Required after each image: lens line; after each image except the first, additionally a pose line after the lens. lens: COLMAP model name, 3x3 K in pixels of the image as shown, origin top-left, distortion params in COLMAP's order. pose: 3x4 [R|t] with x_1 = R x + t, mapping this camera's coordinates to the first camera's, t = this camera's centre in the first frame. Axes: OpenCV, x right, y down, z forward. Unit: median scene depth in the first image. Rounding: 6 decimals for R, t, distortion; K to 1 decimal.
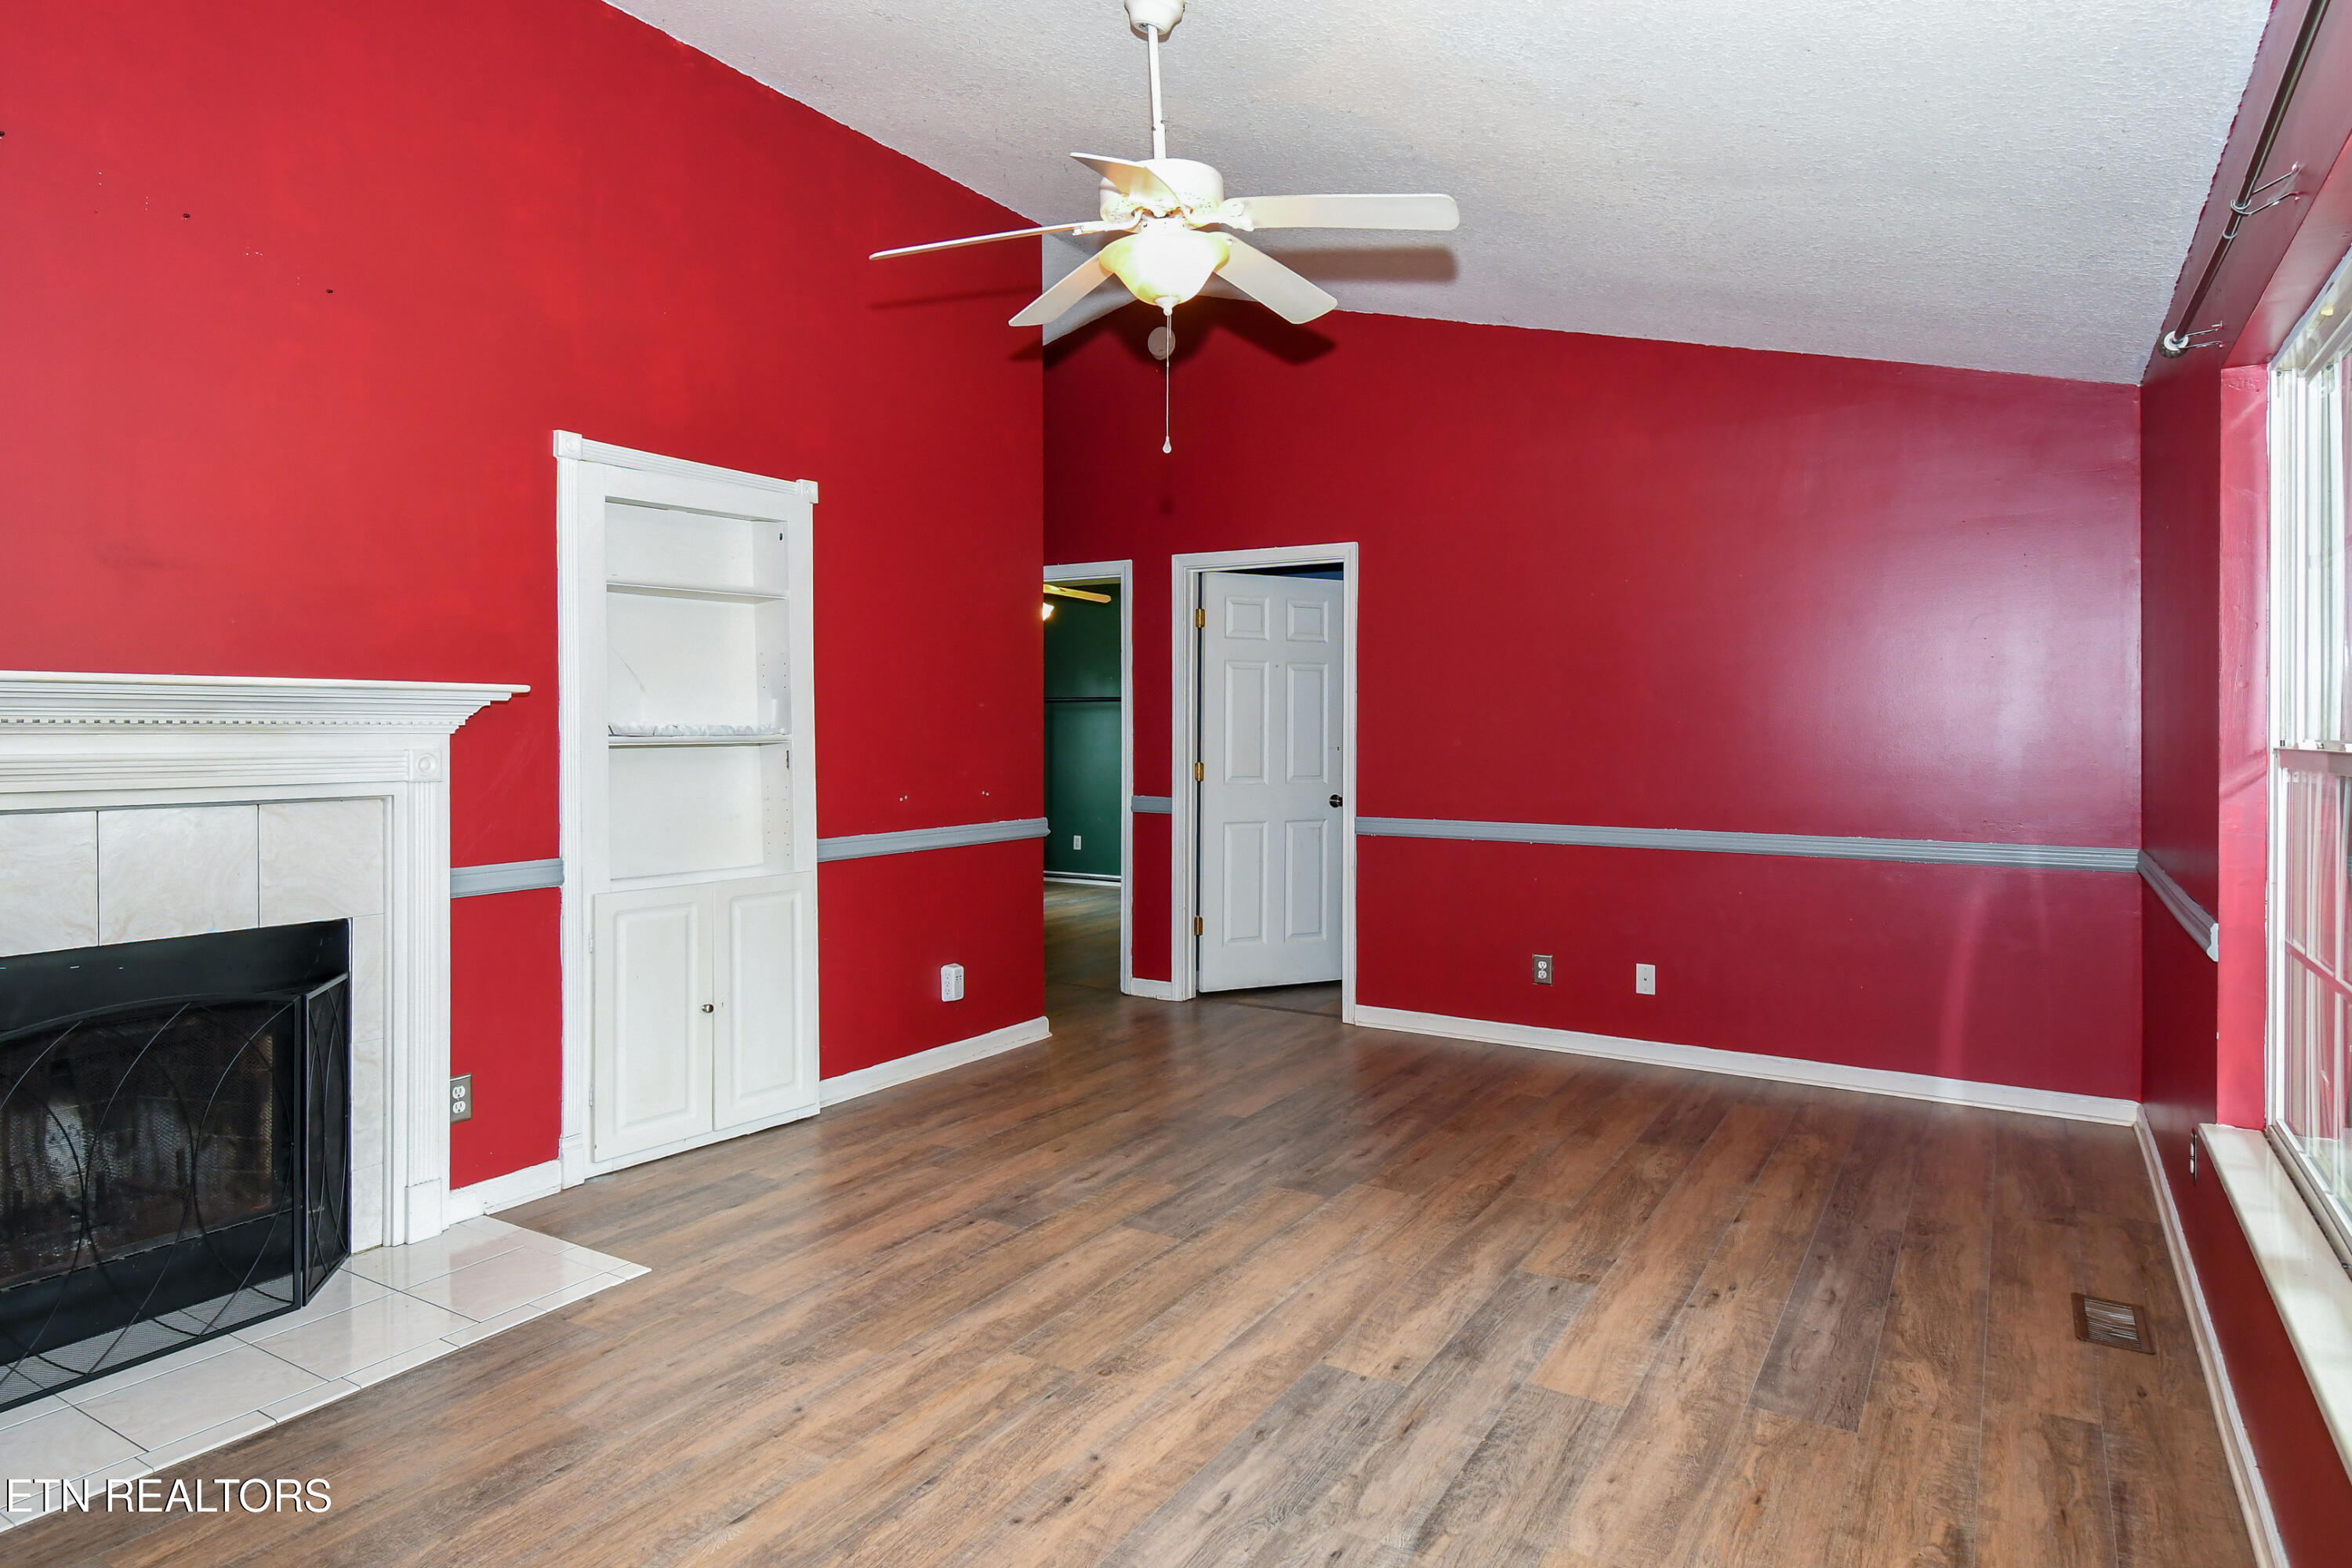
lens RADIAL K [[1363.3, 0, 1162.4], [0, 1363.3, 732.2], [0, 0, 1]] dist [0.032046, -0.023691]
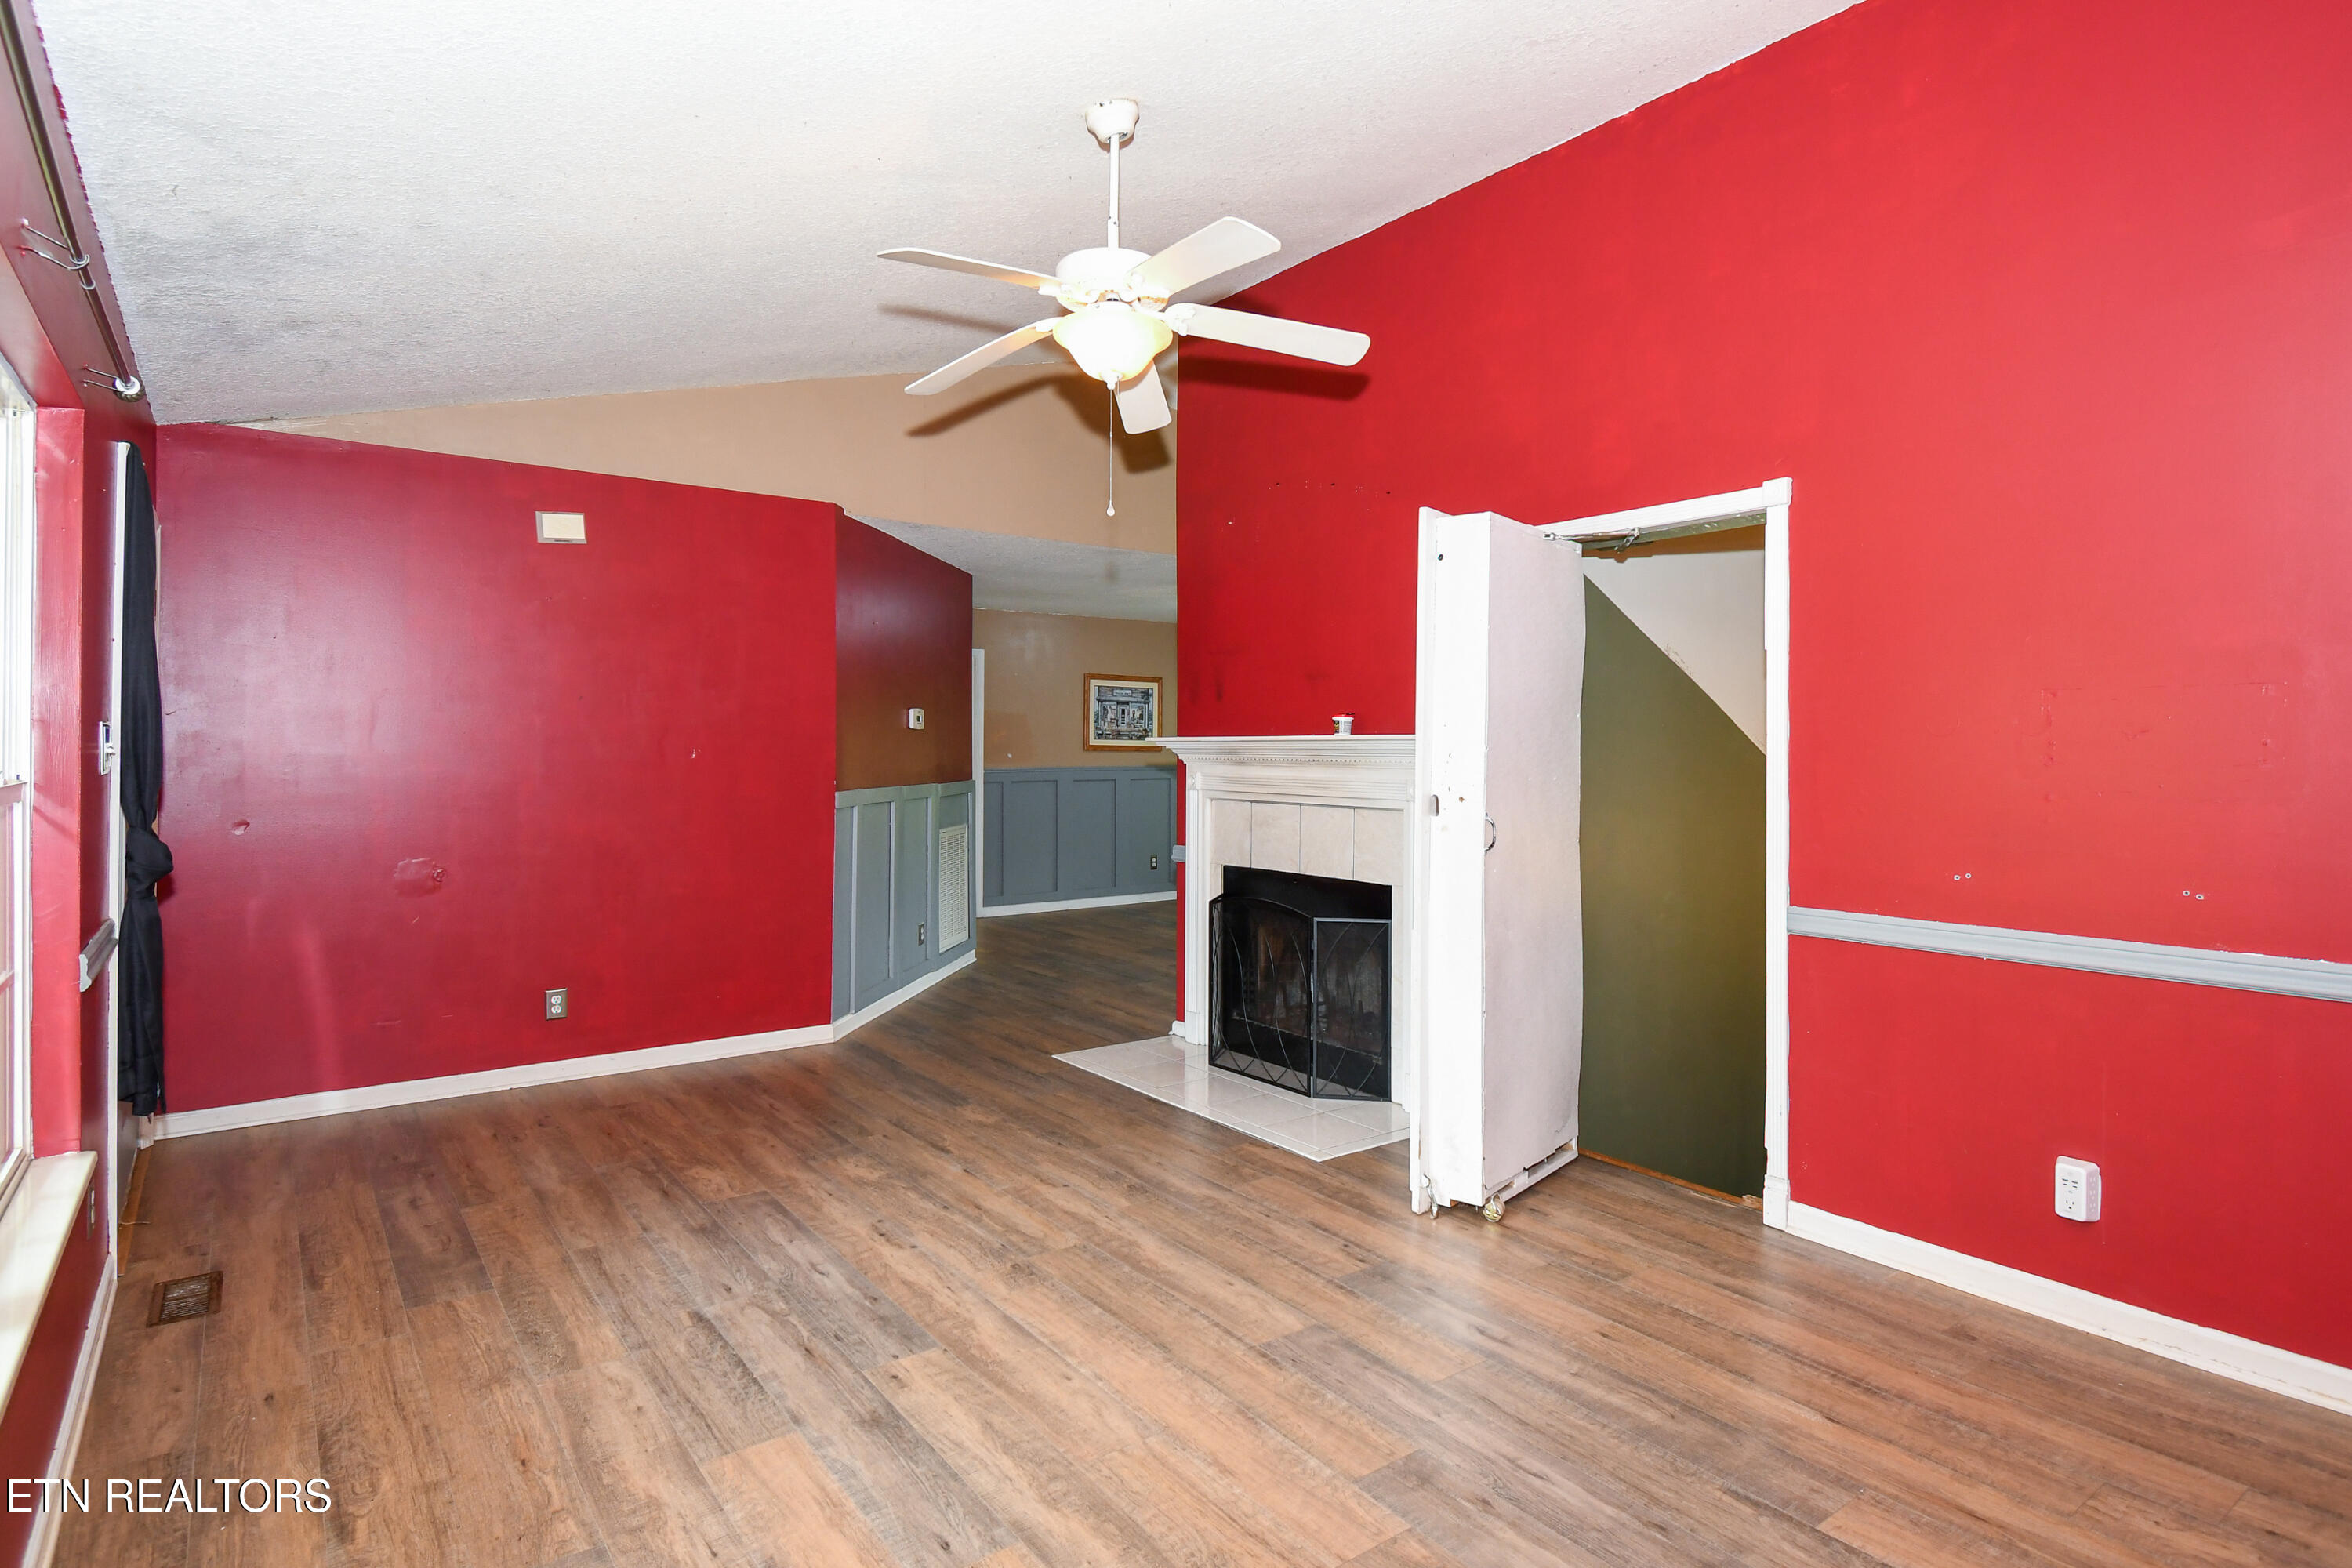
lens RADIAL K [[1240.6, 0, 1165.2], [0, 1240.6, 745.2], [0, 0, 1]] dist [0.037206, -0.029156]
pose [[-0.379120, -0.006259, -0.925327, 0.945757], [-0.010856, 0.999938, -0.002315, -0.021737], [0.925284, 0.009168, -0.379164, 1.491410]]
